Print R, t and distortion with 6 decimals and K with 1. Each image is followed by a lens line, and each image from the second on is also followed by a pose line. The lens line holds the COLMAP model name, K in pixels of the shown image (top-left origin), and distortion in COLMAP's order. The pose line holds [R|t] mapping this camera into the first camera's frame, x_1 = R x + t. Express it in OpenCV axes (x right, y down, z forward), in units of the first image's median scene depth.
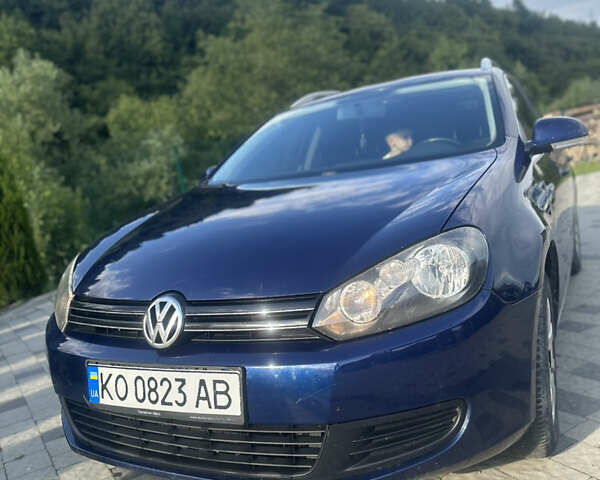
lens RADIAL K [[538.2, 0, 284.3], [0, 538.2, 239.7], [0, 0, 1]] dist [0.101160, -0.184326]
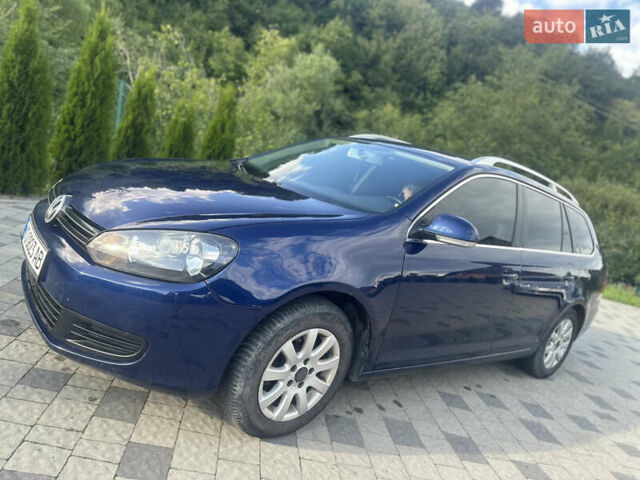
lens RADIAL K [[434.7, 0, 320.0], [0, 434.7, 240.0], [0, 0, 1]] dist [0.024483, -0.032949]
pose [[0.840492, 0.438197, -0.318679, 0.840342], [-0.430658, 0.897195, 0.097852, -0.212863], [0.328796, 0.054998, 0.942798, 0.069925]]
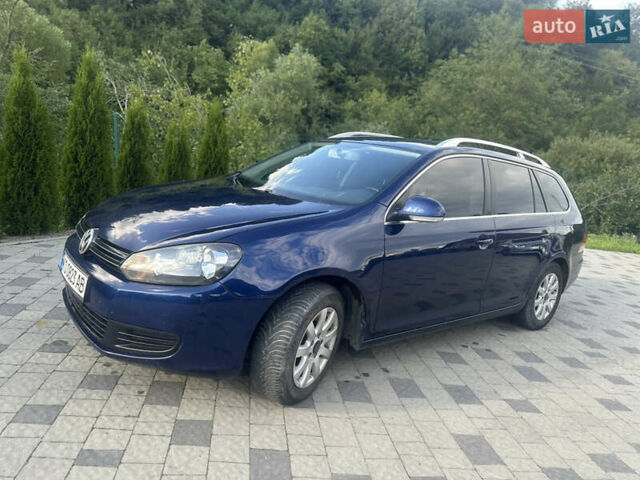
lens RADIAL K [[434.7, 0, 320.0], [0, 434.7, 240.0], [0, 0, 1]] dist [0.024483, -0.032949]
pose [[0.889827, 0.313902, -0.331170, 0.971901], [-0.292292, 0.949441, 0.114570, -0.252620], [0.350390, -0.005149, 0.936590, -0.122225]]
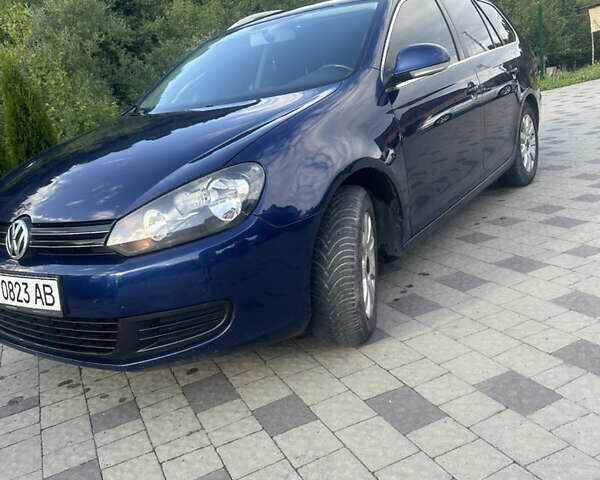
lens RADIAL K [[539.1, 0, 285.2], [0, 539.1, 234.6], [0, 0, 1]] dist [0.087992, -0.158258]
pose [[0.992349, 0.002541, -0.123436, 0.550046], [0.017906, 0.986256, 0.164251, -0.057269], [0.122156, -0.165204, 0.978665, -0.171972]]
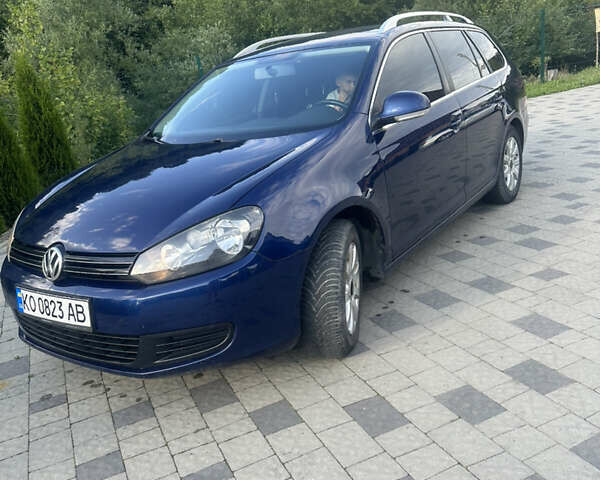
lens RADIAL K [[538.2, 0, 284.3], [0, 538.2, 239.7], [0, 0, 1]] dist [0.101160, -0.184326]
pose [[0.991275, 0.028768, -0.128630, 0.593768], [-0.002945, 0.980482, 0.196588, -0.208006], [0.131775, -0.194494, 0.972012, -0.360964]]
